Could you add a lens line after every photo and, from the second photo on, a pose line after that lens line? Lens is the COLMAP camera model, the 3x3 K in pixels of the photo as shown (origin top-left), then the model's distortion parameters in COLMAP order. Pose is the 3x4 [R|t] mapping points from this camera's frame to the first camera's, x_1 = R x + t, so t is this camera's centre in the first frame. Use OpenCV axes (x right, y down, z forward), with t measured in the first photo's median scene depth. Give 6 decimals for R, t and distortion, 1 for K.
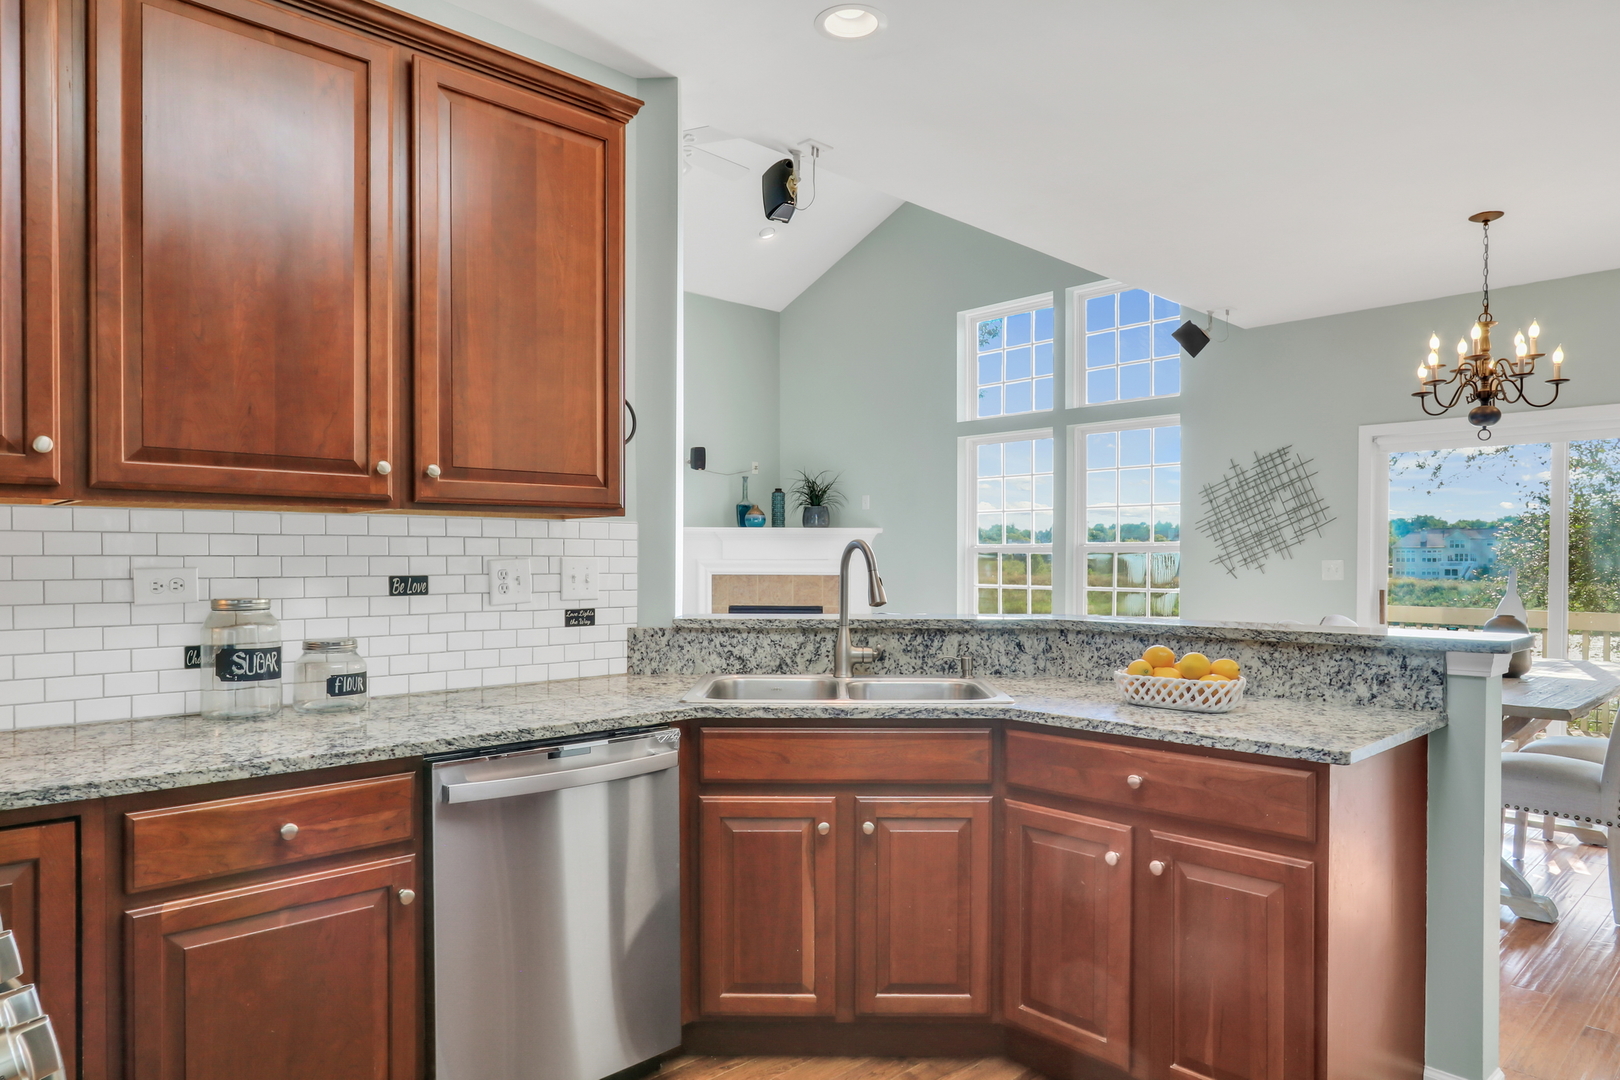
lens RADIAL K [[1011.0, 0, 809.8], [0, 1011.0, 567.1], [0, 0, 1]] dist [-0.001348, 0.000190]
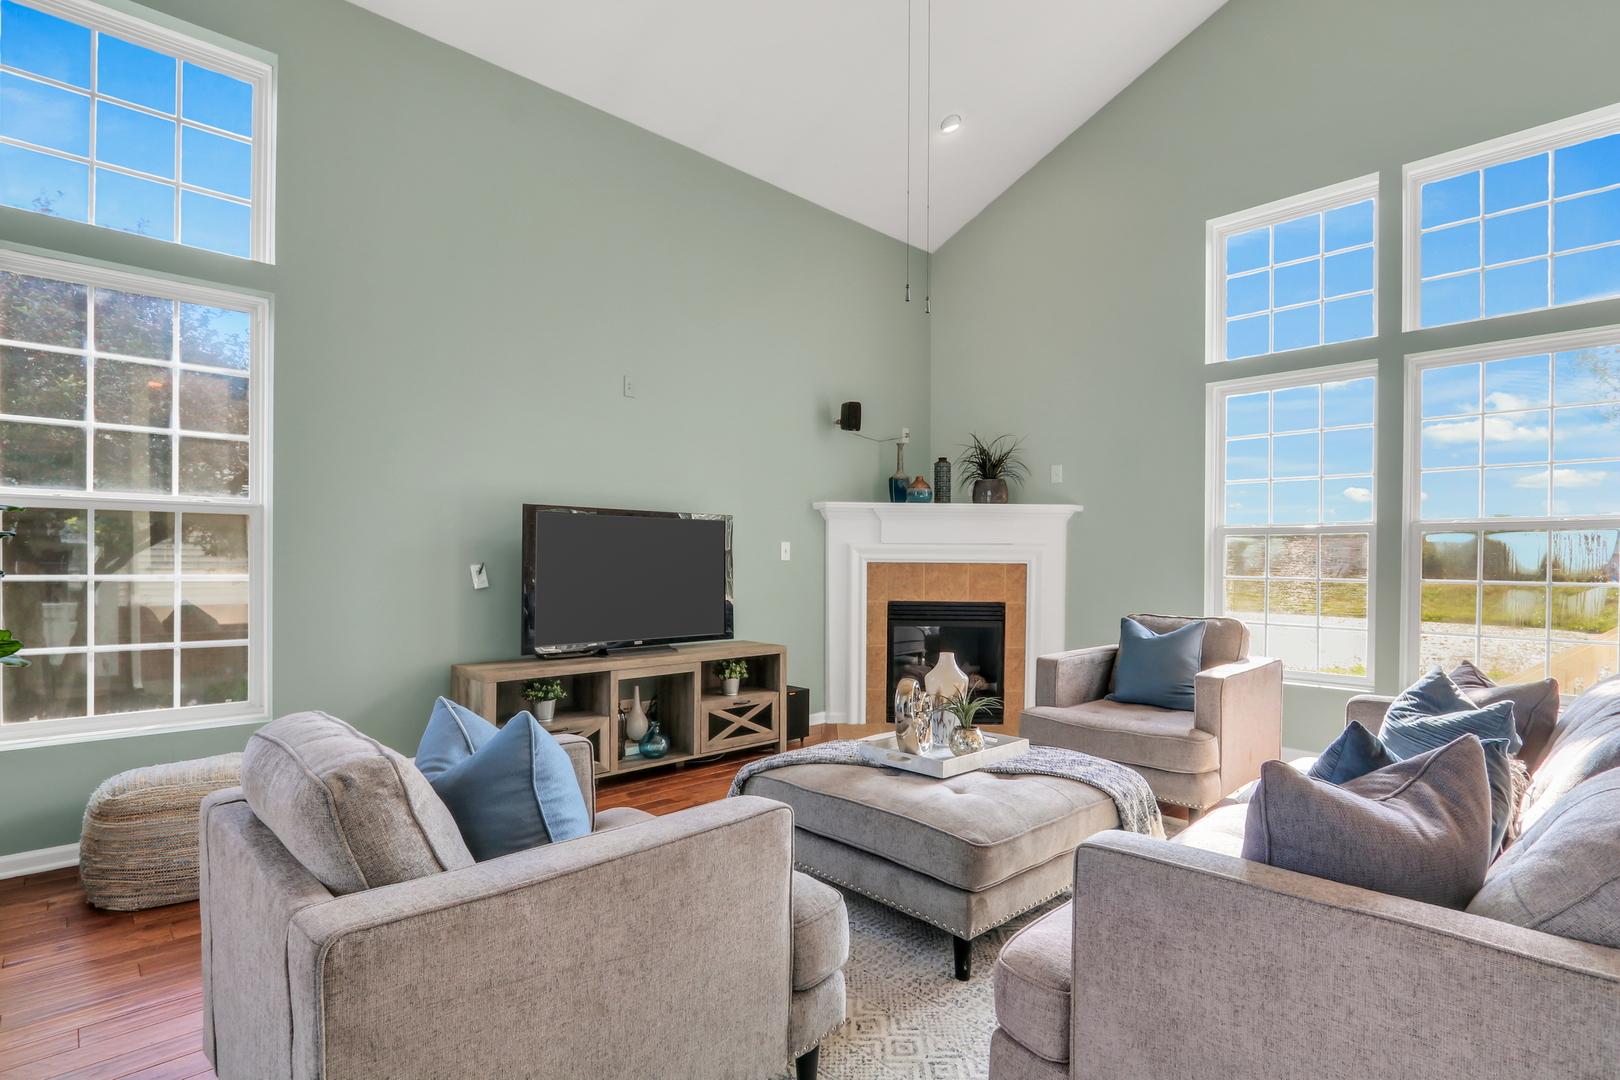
lens RADIAL K [[787.2, 0, 809.7], [0, 787.2, 563.8], [0, 0, 1]] dist [-0.014566, 0.001004]
pose [[0.999962, 0.005611, -0.006633, -0.146995], [-0.005624, 0.999982, -0.001870, 0.010805], [0.006622, 0.001908, 0.999976, 0.399916]]
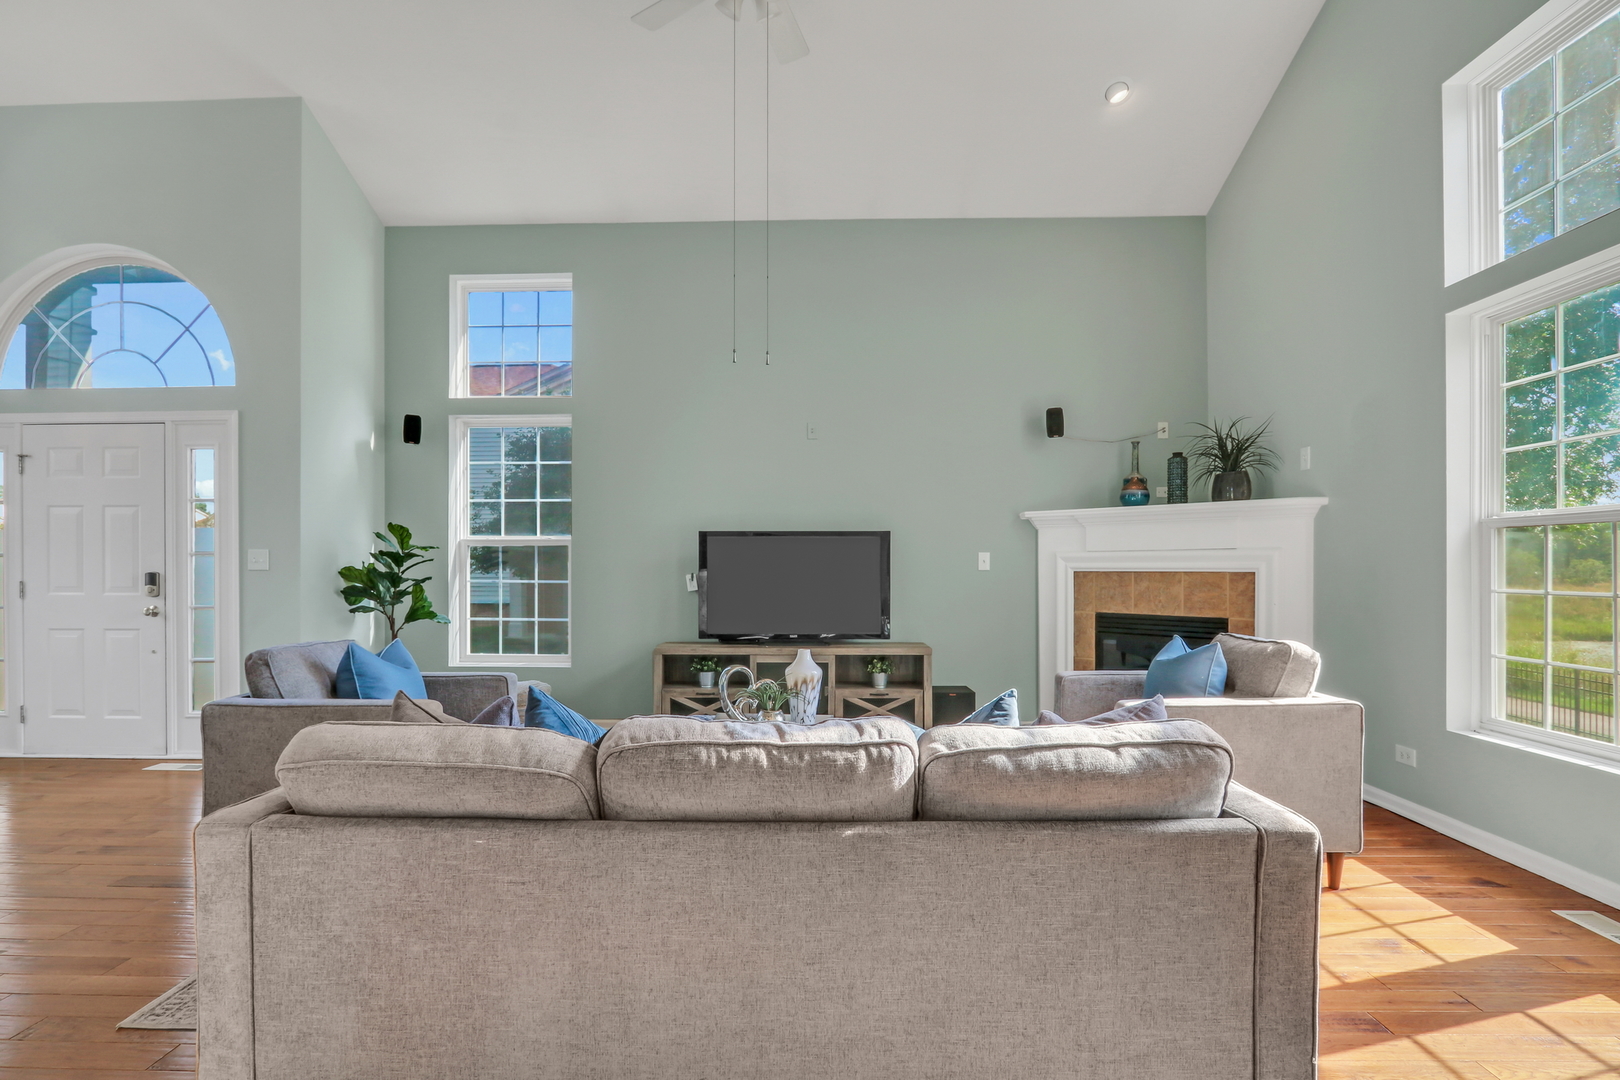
lens RADIAL K [[787.2, 0, 809.7], [0, 787.2, 563.8], [0, 0, 1]] dist [-0.014566, 0.001004]
pose [[0.700600, -0.007351, -0.713516, 0.201813], [-0.002214, 0.999920, -0.012476, 0.010313], [0.713551, 0.010320, 0.700527, 0.463817]]
